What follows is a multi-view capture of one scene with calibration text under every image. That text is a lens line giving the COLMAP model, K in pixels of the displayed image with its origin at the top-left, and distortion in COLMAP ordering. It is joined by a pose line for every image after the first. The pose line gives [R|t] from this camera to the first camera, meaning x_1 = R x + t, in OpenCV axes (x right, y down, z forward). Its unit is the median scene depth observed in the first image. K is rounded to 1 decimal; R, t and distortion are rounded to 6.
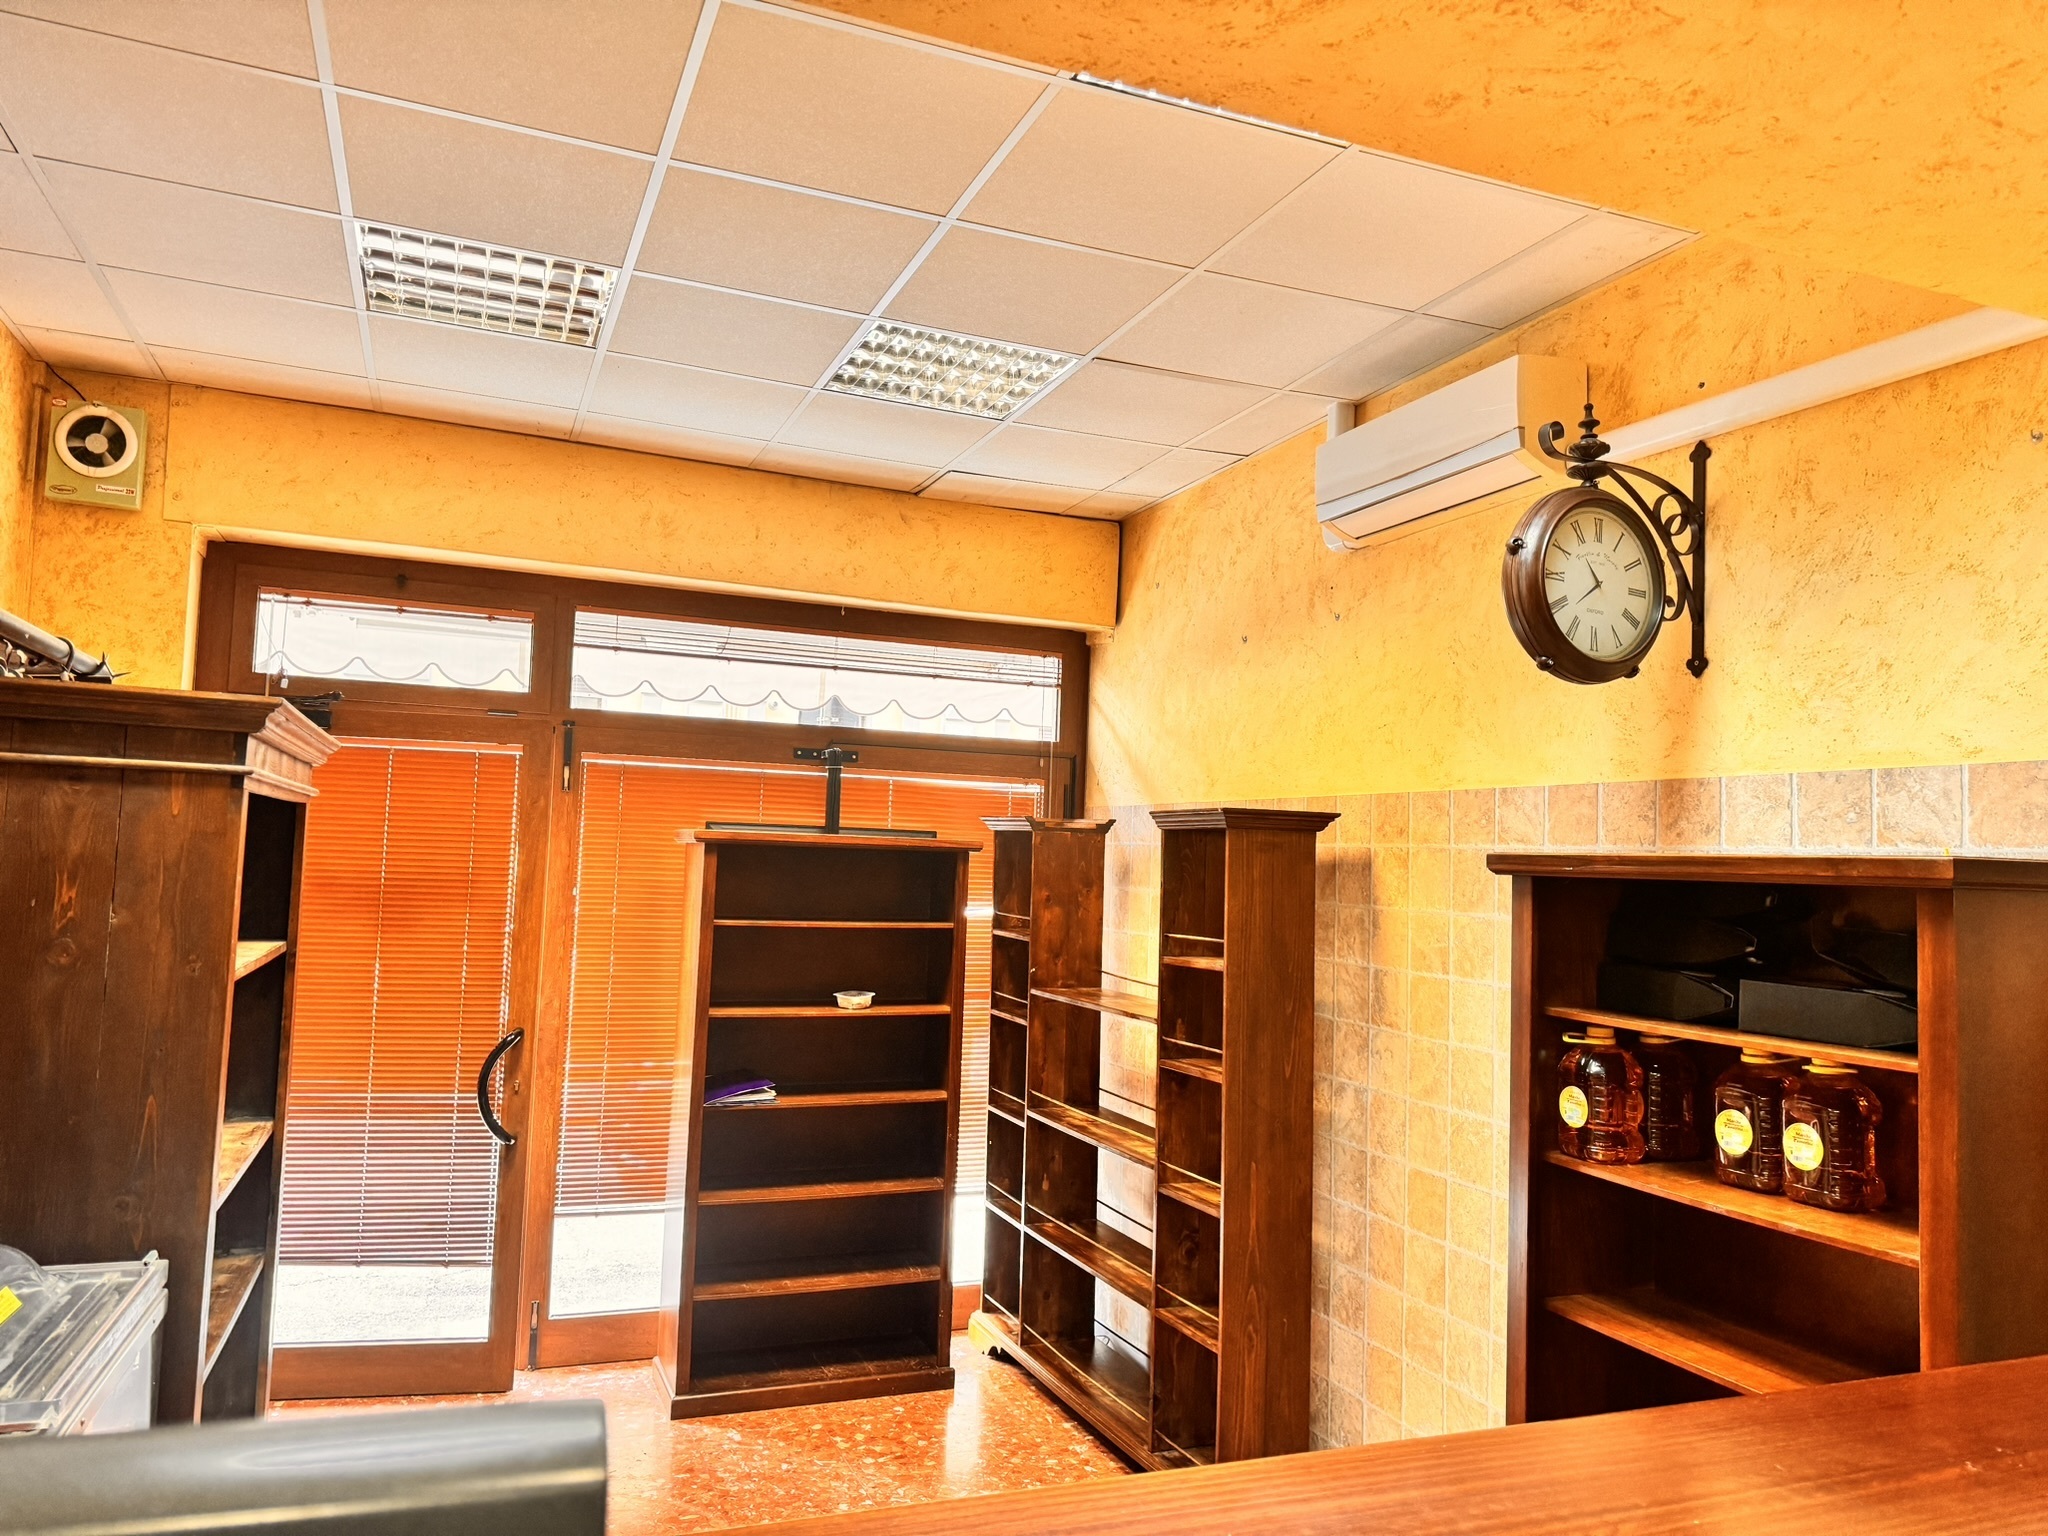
lens RADIAL K [[1432.8, 0, 1011.9], [0, 1432.8, 770.1], [0, 0, 1]] dist [0.100469, -0.142201]
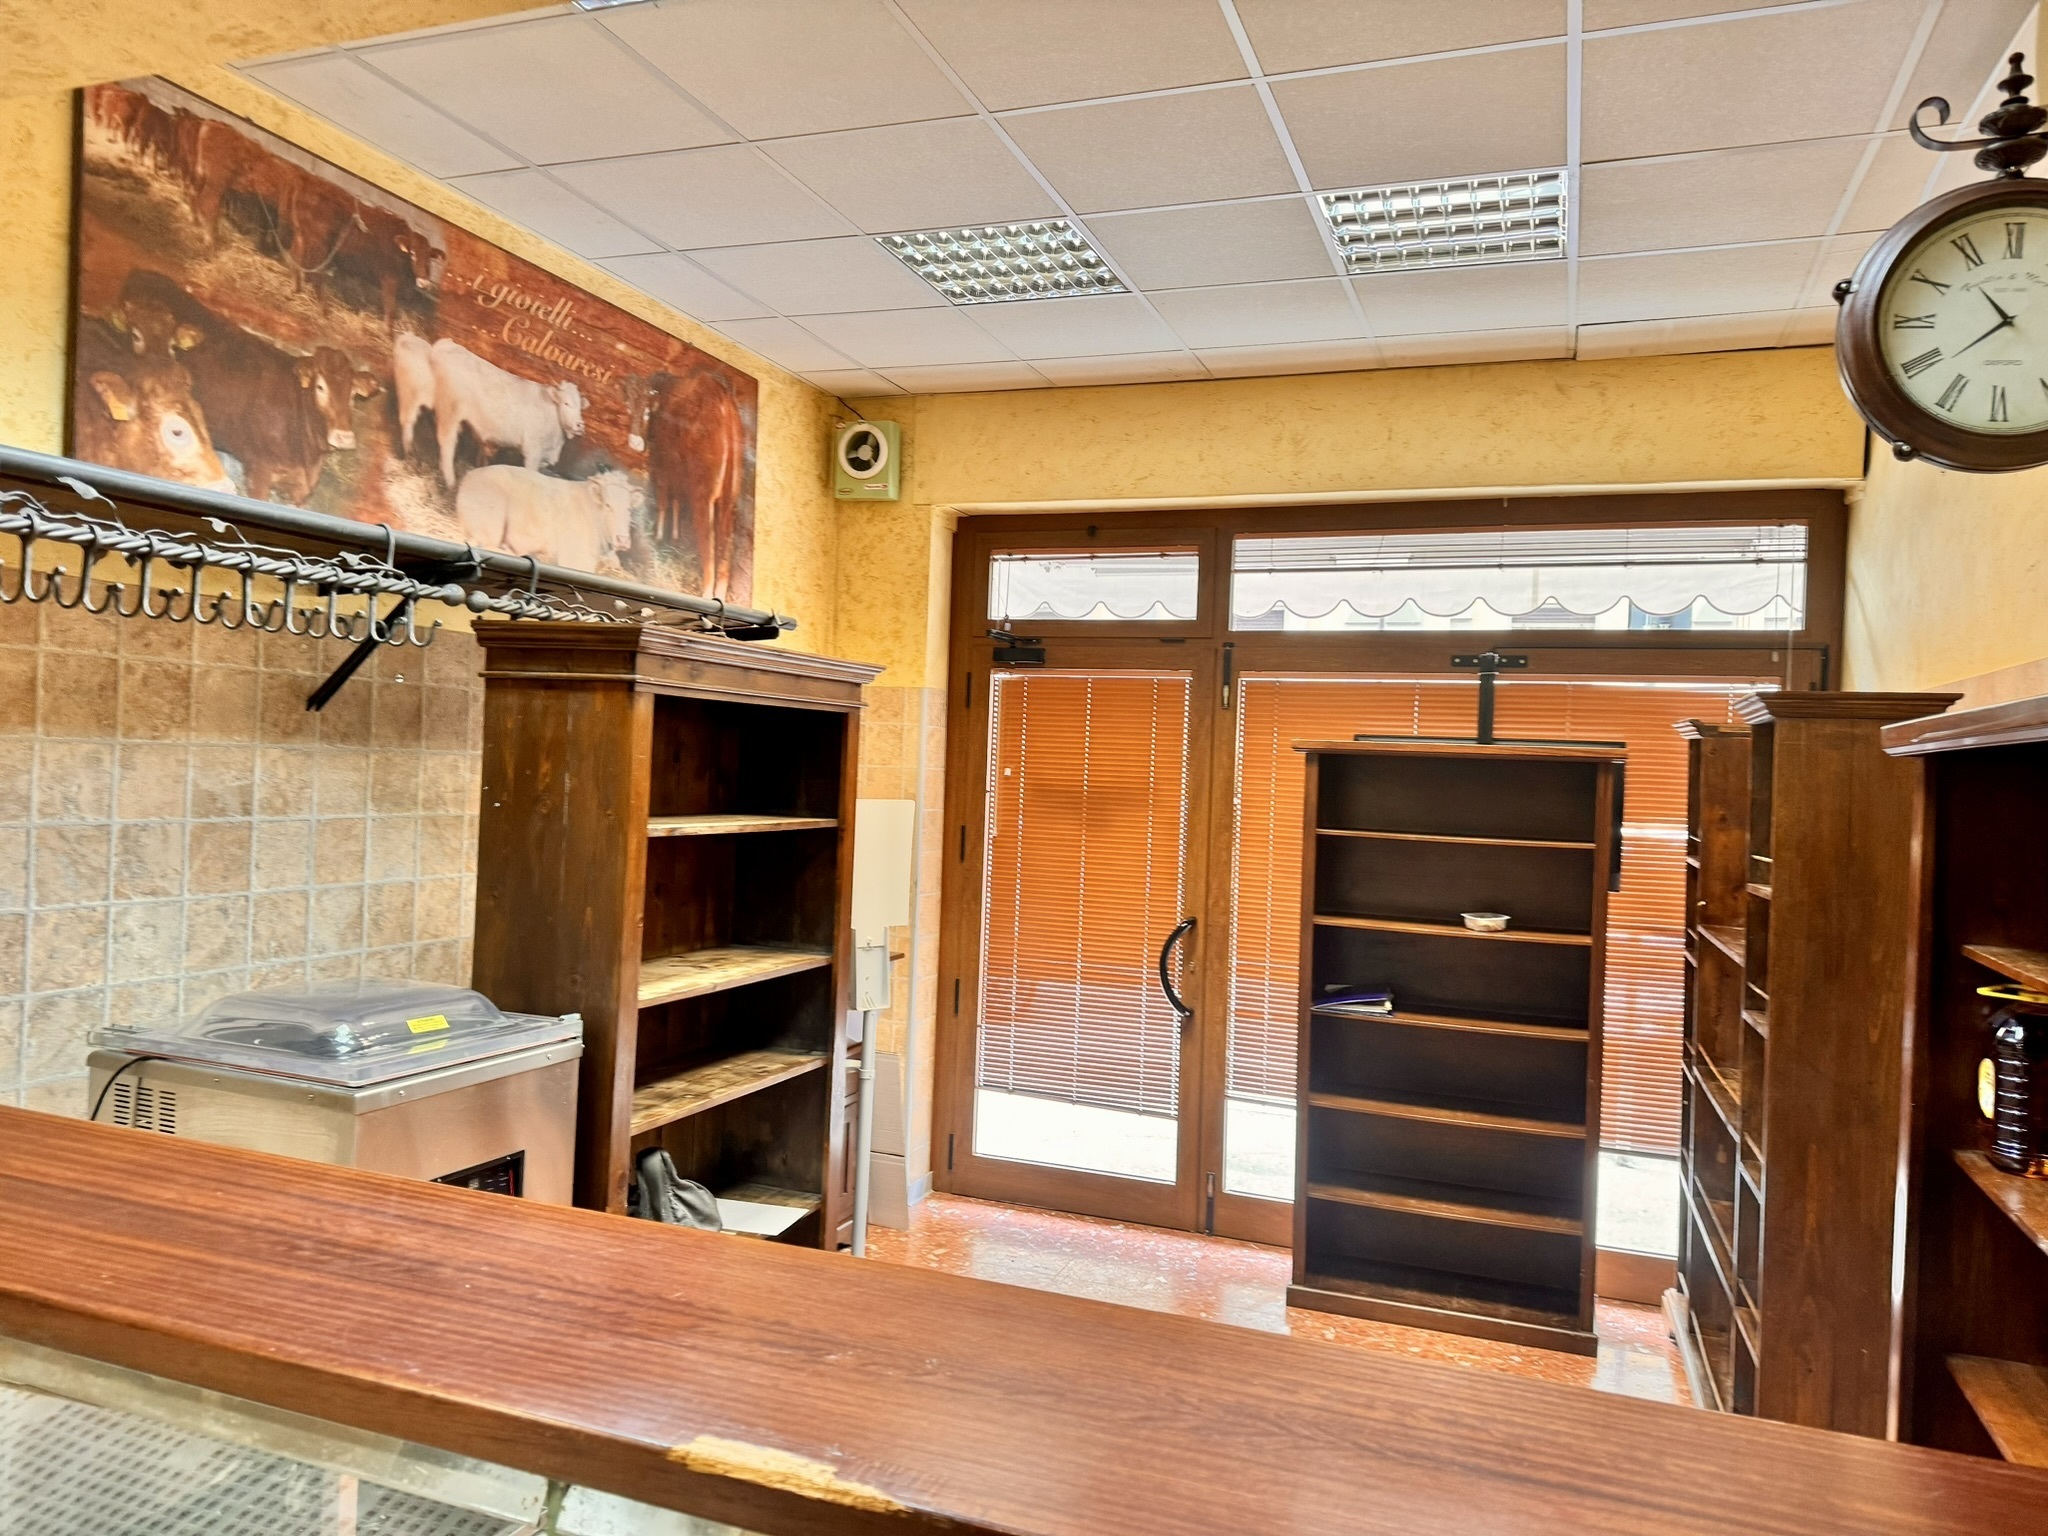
lens RADIAL K [[1432.8, 0, 1011.9], [0, 1432.8, 770.1], [0, 0, 1]] dist [0.100469, -0.142201]
pose [[0.736188, -0.005037, -0.676758, 0.376123], [0.030341, 0.999213, 0.025568, 0.035604], [0.676096, -0.039356, 0.735762, 0.133572]]
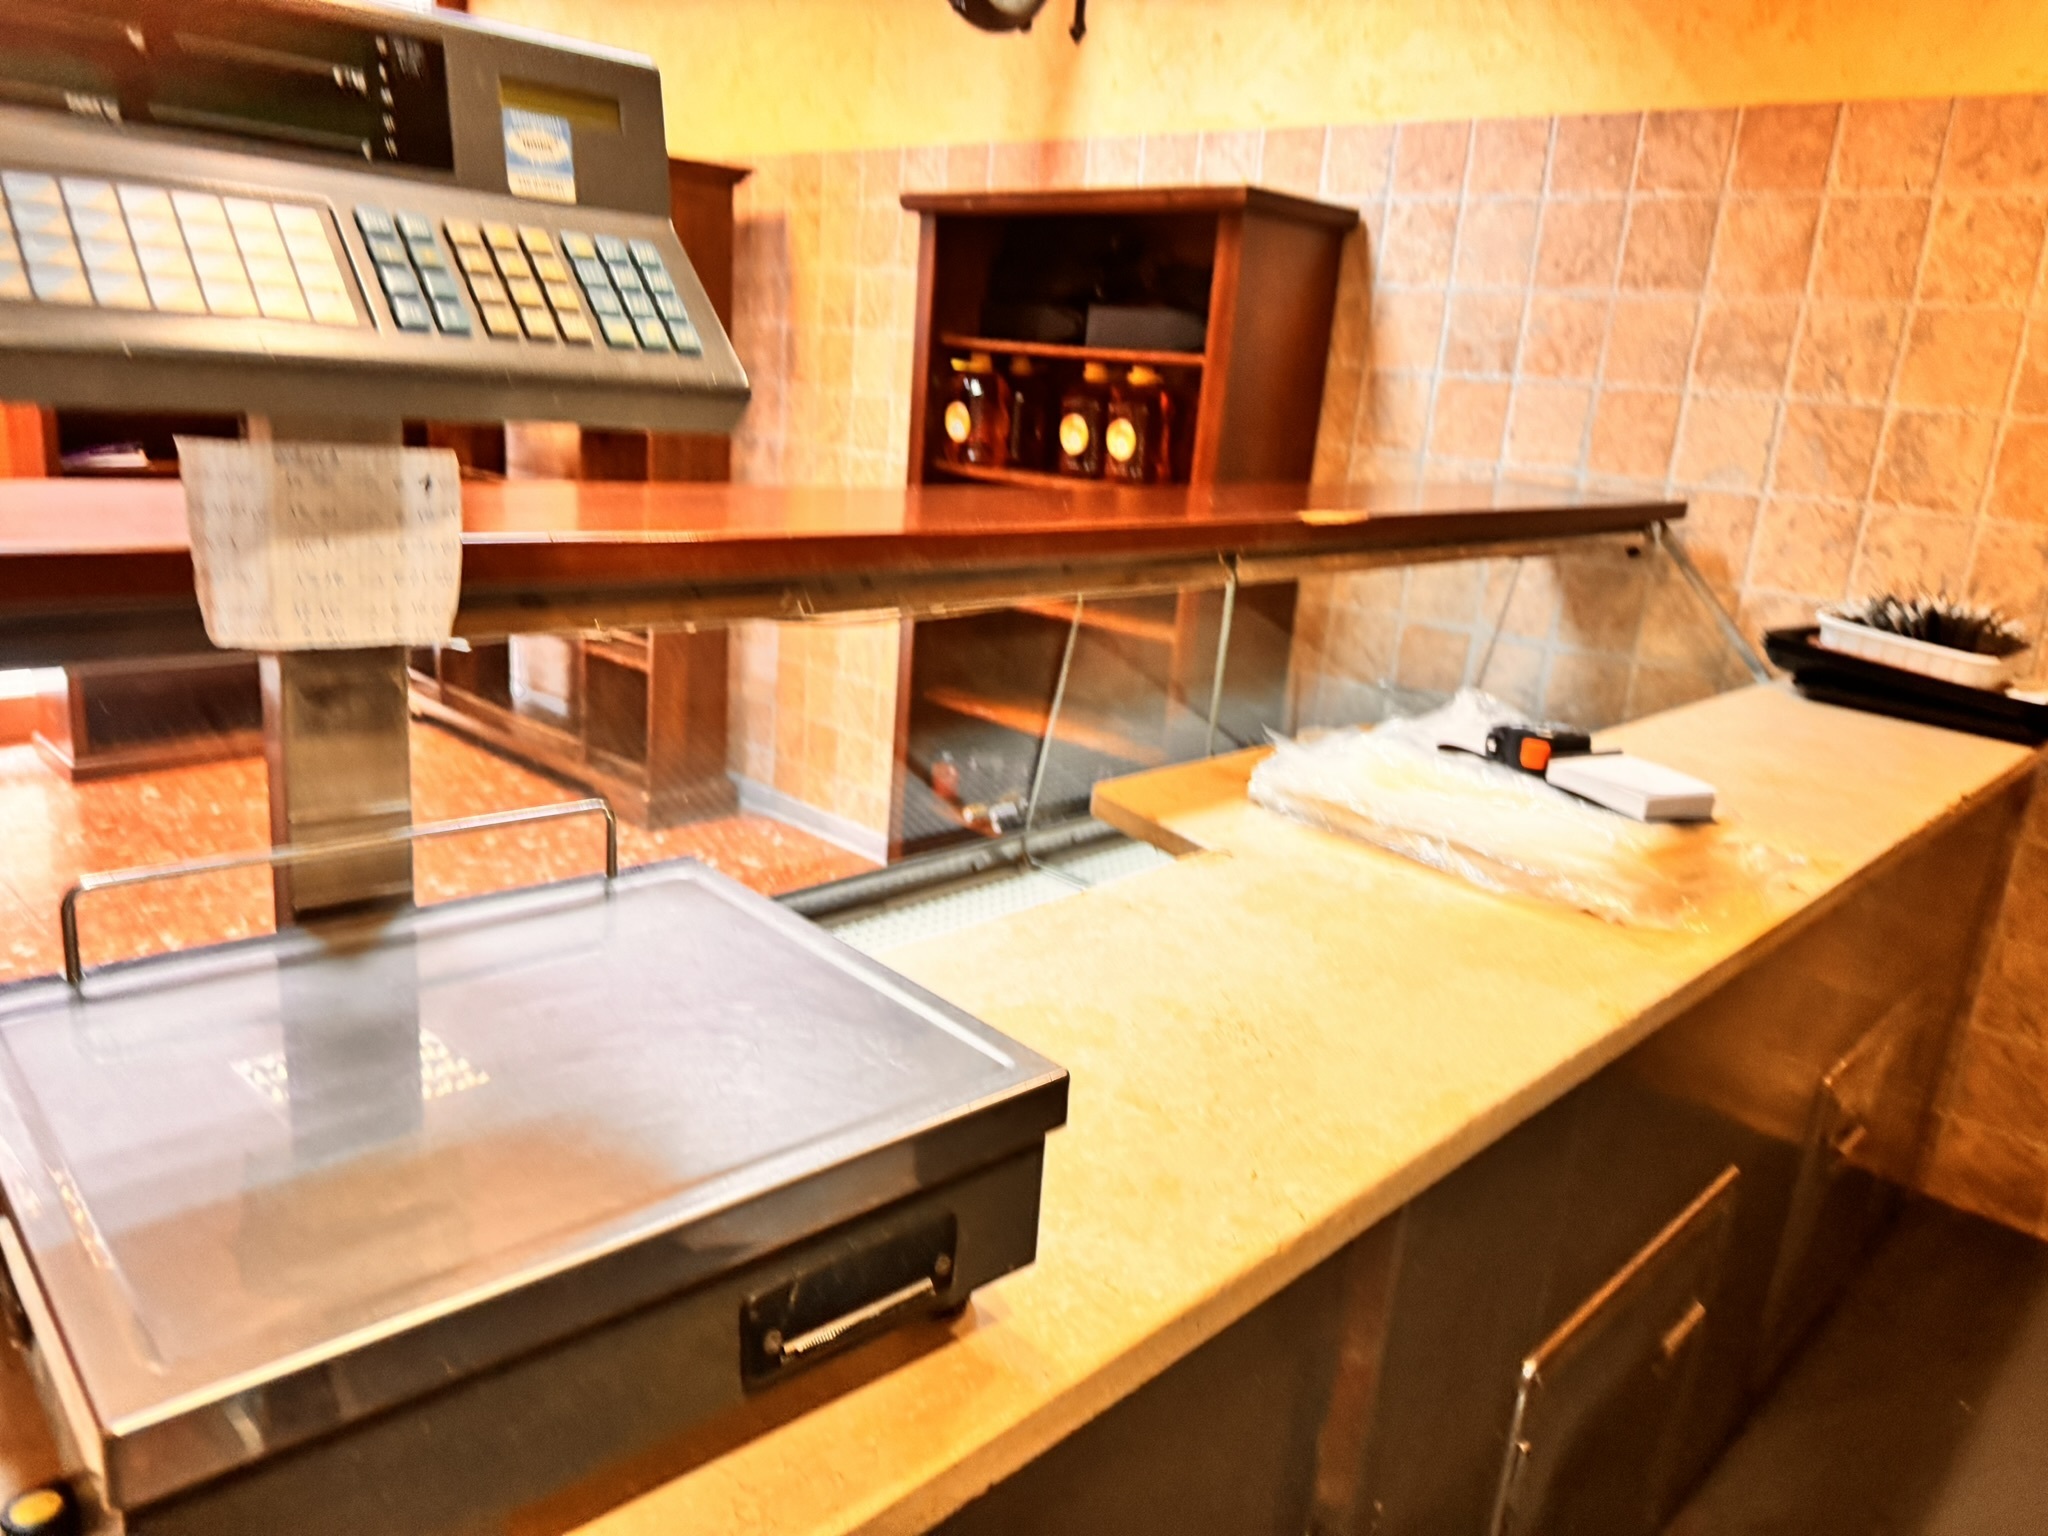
lens RADIAL K [[1459.7, 0, 1031.0], [0, 1459.7, 763.6], [0, 0, 1]] dist [0.114237, -0.140425]
pose [[0.906062, -0.074546, 0.416526, -0.069983], [-0.076410, 0.939353, 0.334332, 0.061618], [-0.416188, -0.334752, 0.845416, -0.126137]]
